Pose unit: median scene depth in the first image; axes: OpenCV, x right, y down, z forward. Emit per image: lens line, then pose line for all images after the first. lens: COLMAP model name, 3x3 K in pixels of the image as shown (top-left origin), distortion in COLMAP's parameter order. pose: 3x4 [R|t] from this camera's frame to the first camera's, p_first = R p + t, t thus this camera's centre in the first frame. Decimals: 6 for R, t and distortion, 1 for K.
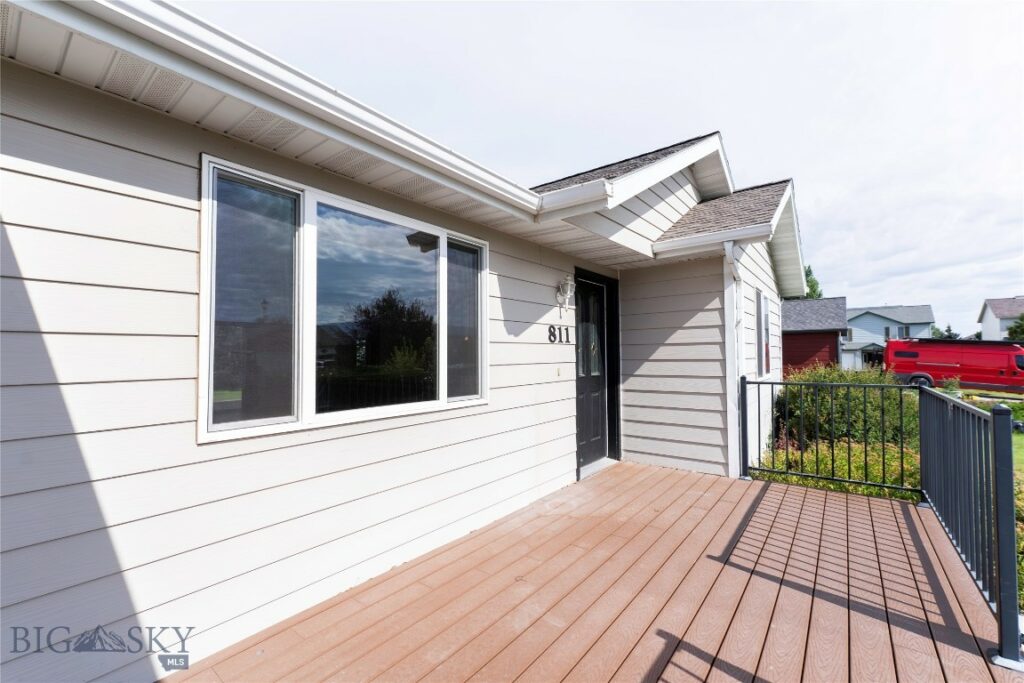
lens RADIAL K [[427.2, 0, 512.0], [0, 427.2, 341.5], [0, 0, 1]] dist [-0.000061, -0.000007]
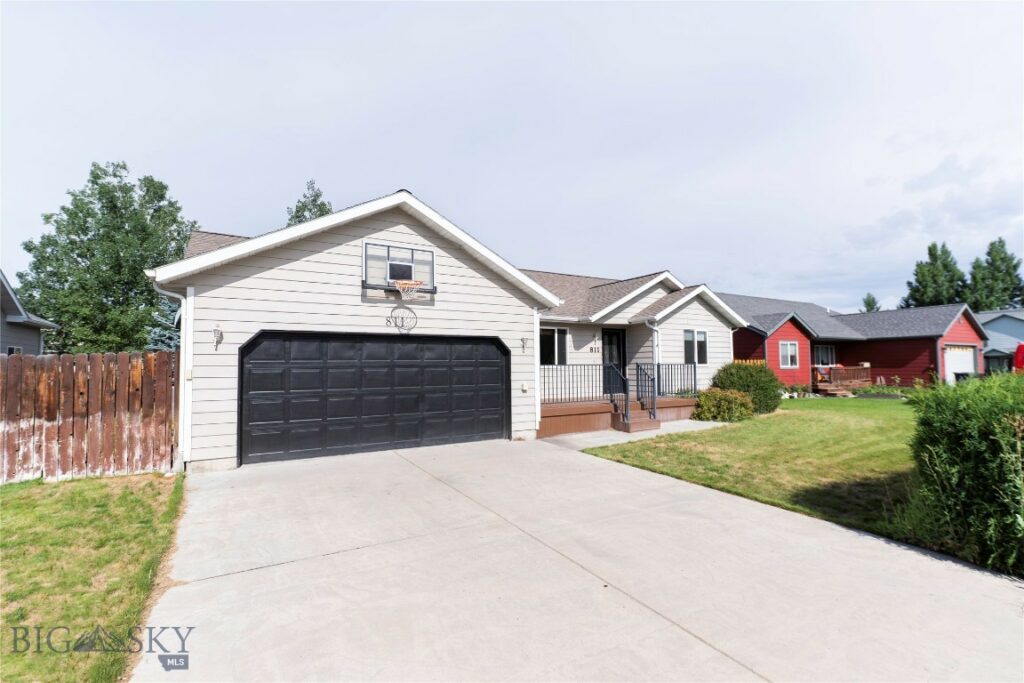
lens RADIAL K [[452.5, 0, 512.0], [0, 452.5, 341.5], [0, 0, 1]] dist [-0.033391, -0.000072]
pose [[0.924965, -0.019005, -0.379577, 0.832245], [0.013097, 0.999750, -0.018142, -0.024842], [0.379826, 0.011810, 0.924982, -2.443099]]
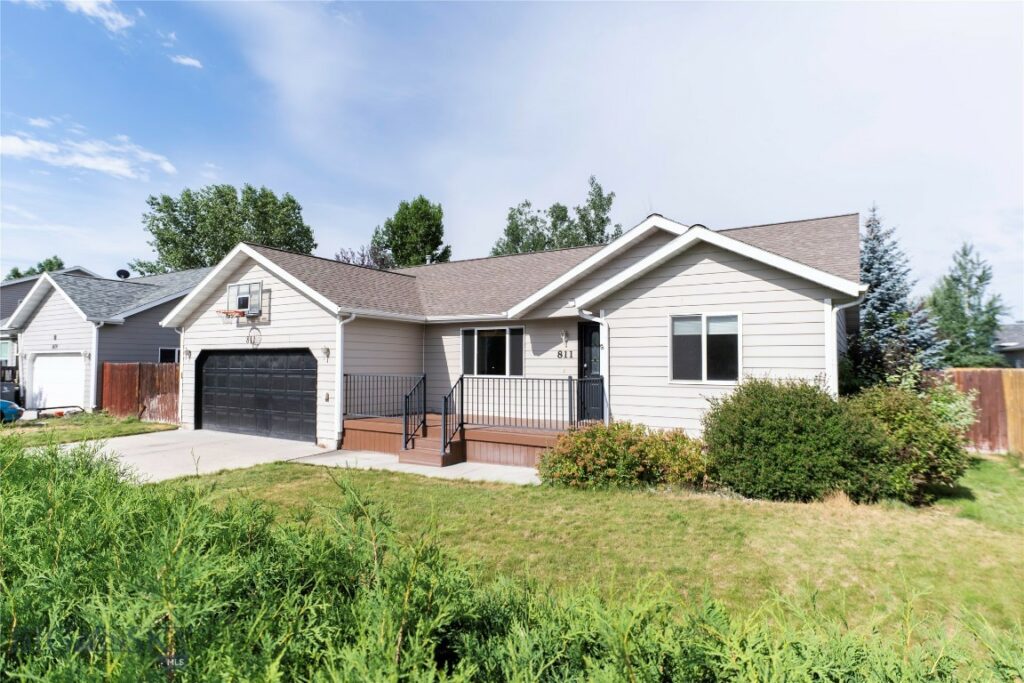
lens RADIAL K [[524.2, 0, 512.0], [0, 524.2, 341.5], [0, 0, 1]] dist [-0.000909, -0.000116]
pose [[0.109710, -0.031707, -0.993458, 2.840346], [0.027872, 0.999196, -0.028812, -0.012109], [0.993573, -0.024528, 0.110505, 0.389159]]
